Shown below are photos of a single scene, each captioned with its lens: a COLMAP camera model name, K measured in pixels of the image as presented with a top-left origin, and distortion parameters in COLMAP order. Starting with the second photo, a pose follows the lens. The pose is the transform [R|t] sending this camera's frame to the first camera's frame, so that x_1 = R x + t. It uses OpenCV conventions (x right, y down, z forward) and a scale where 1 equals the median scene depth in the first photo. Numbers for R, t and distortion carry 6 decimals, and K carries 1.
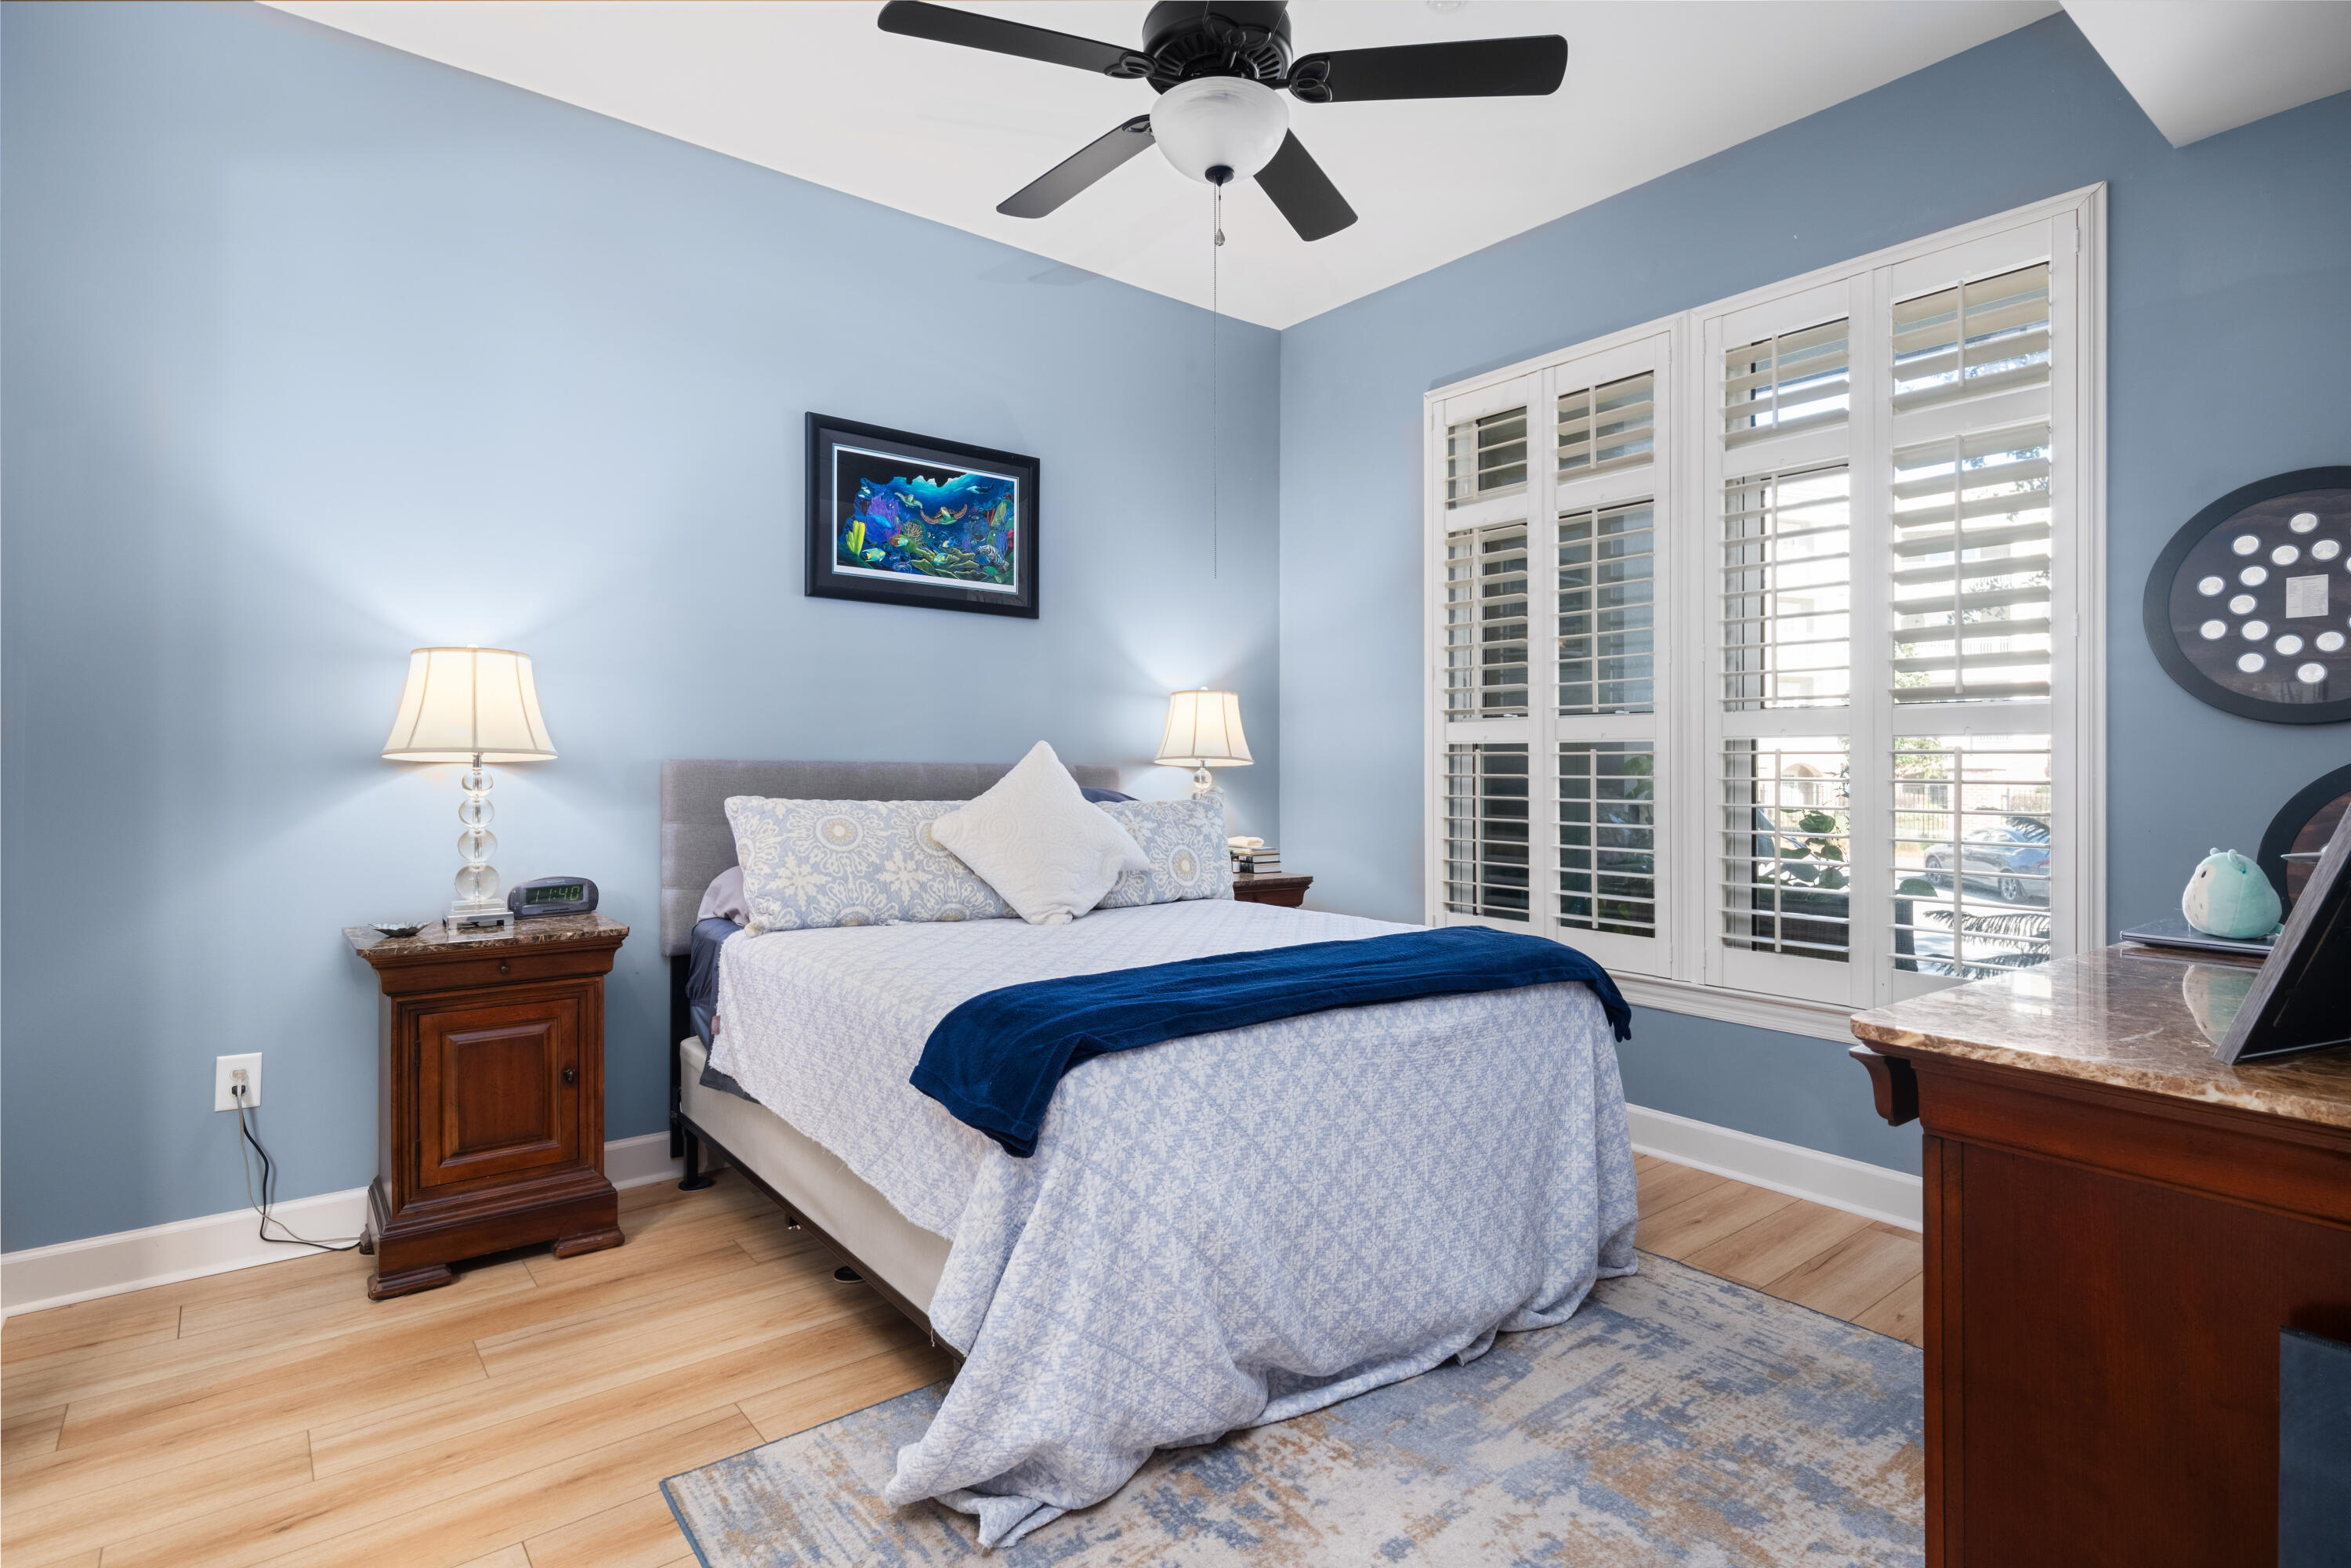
lens RADIAL K [[1172.8, 0, 1189.3], [0, 1172.8, 768.0], [0, 0, 1]] dist [0.023148, -0.000982]
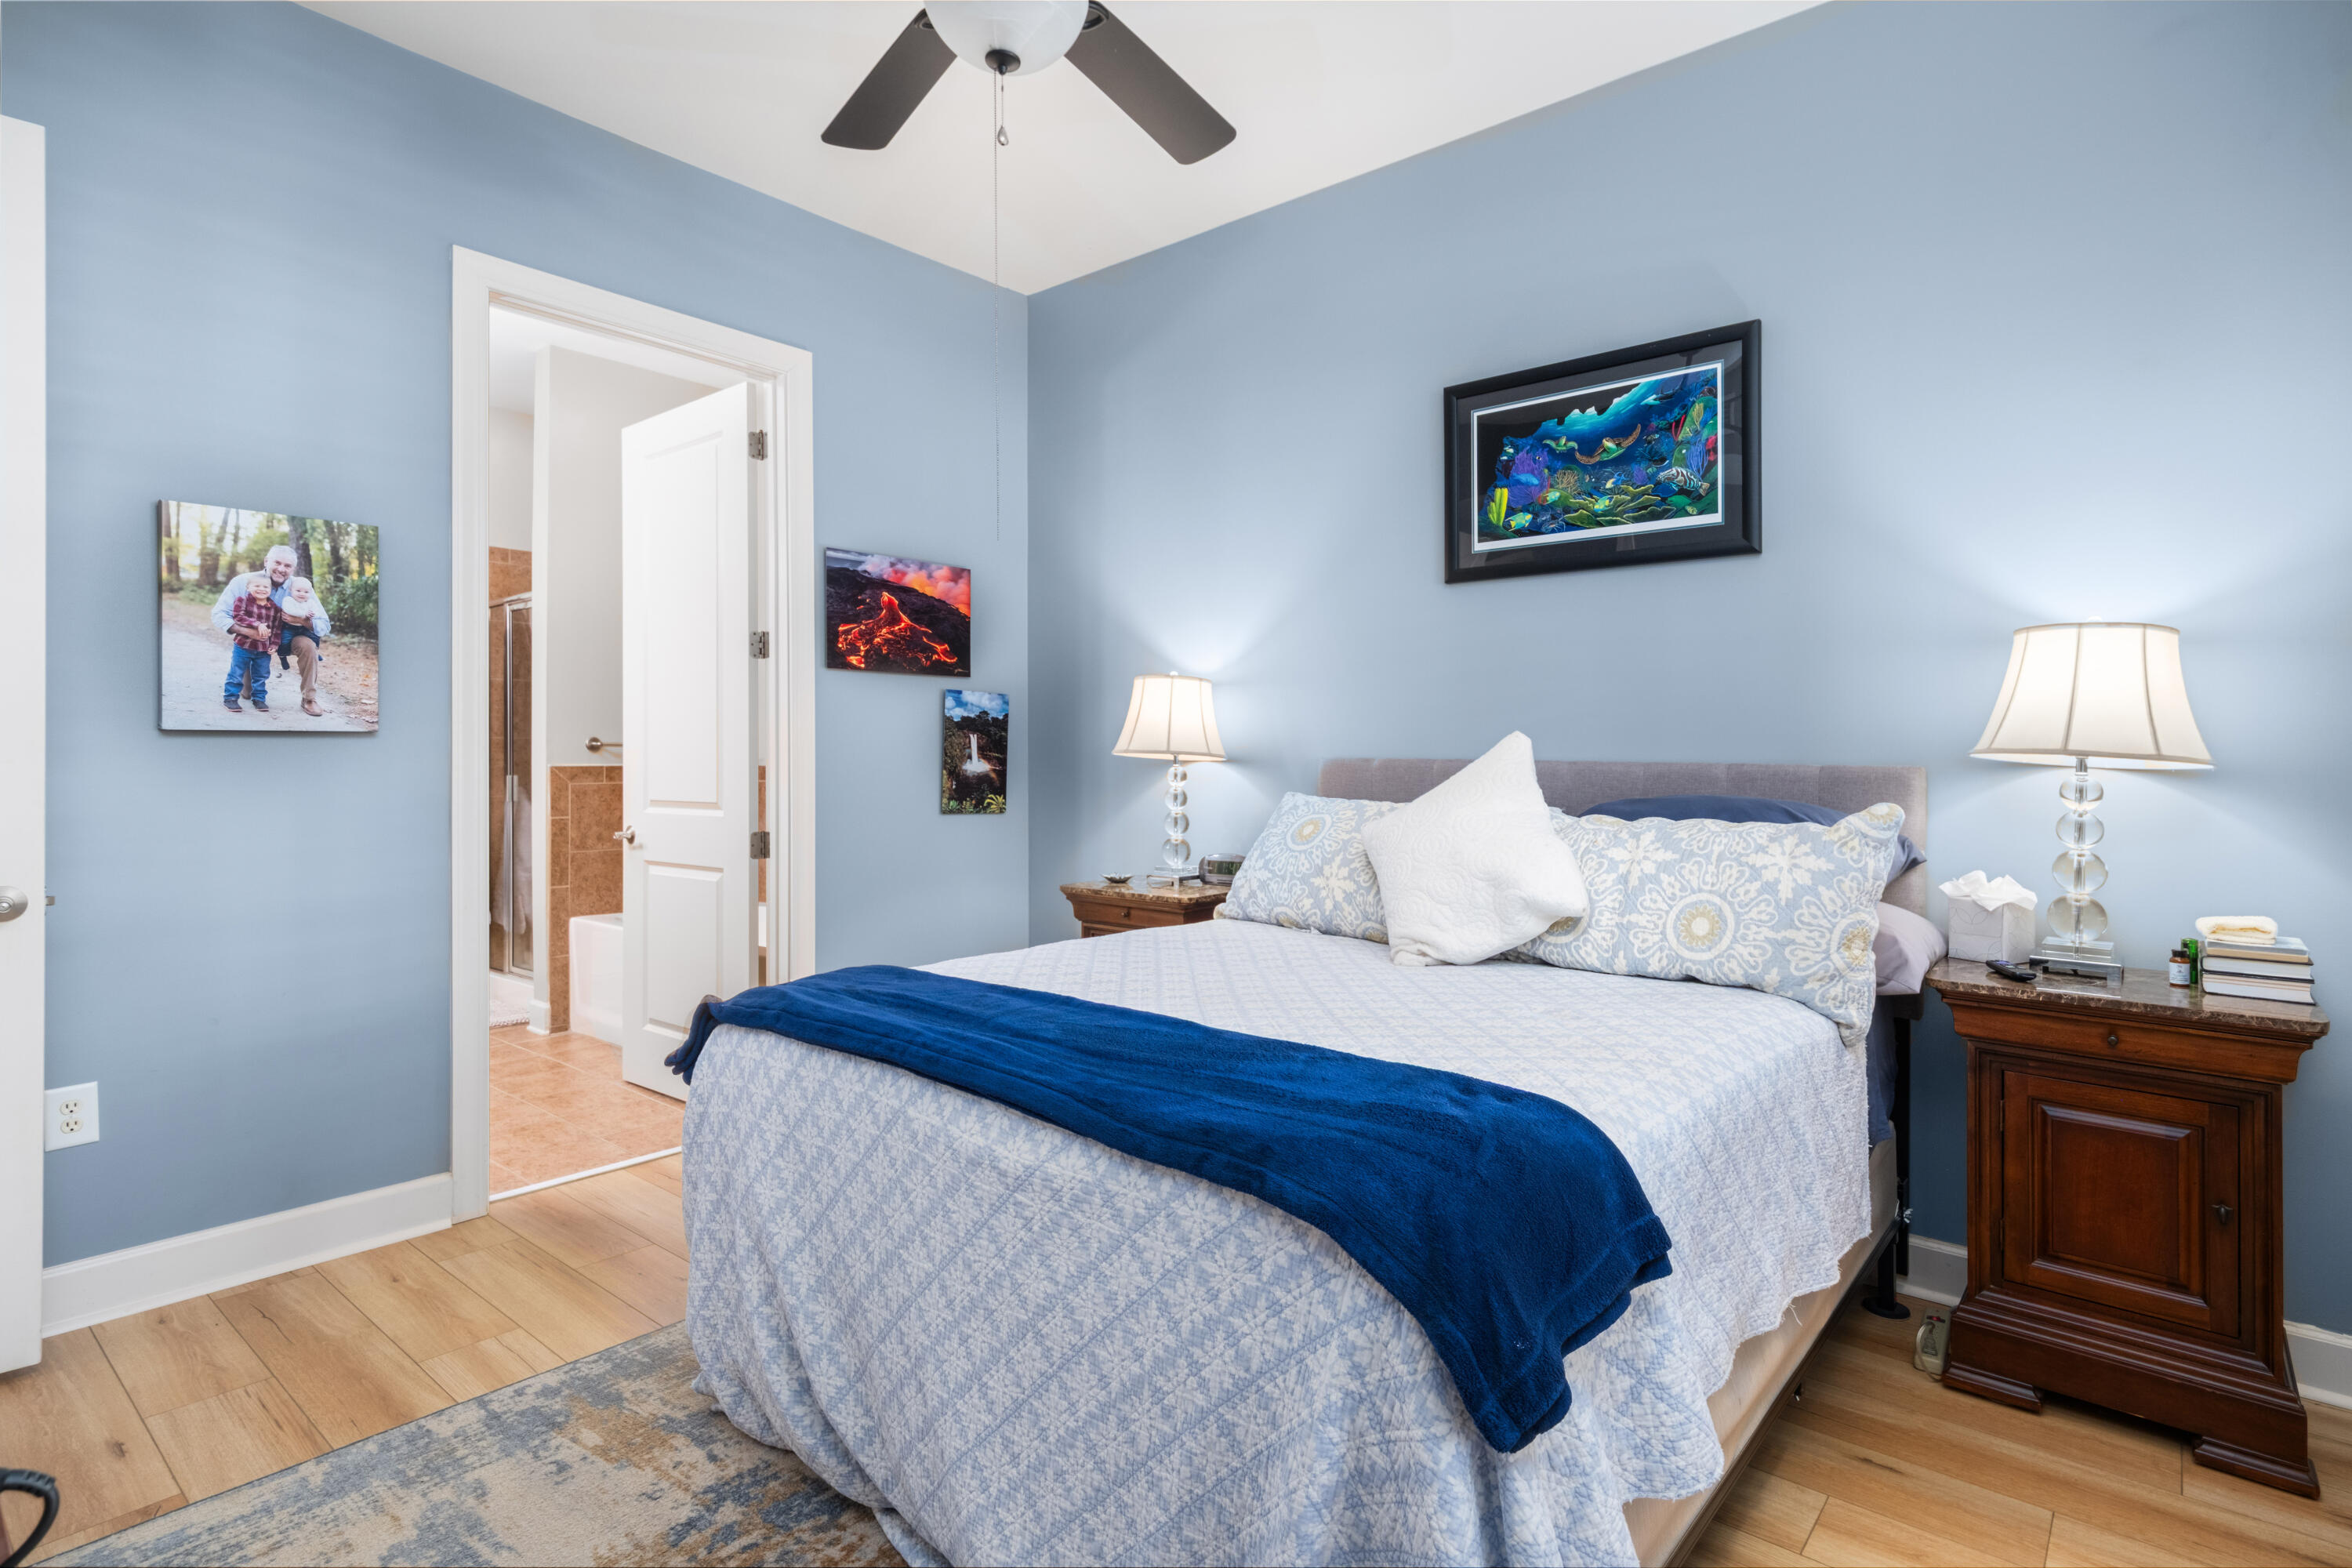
lens RADIAL K [[1173.4, 0, 1183.5], [0, 1173.4, 772.3], [0, 0, 1]] dist [0.023148, -0.000982]
pose [[0.191878, 0.006626, -0.981396, 0.527937], [-0.007844, 0.999956, 0.005218, 0.000815], [0.981387, 0.006697, 0.191922, 0.583581]]
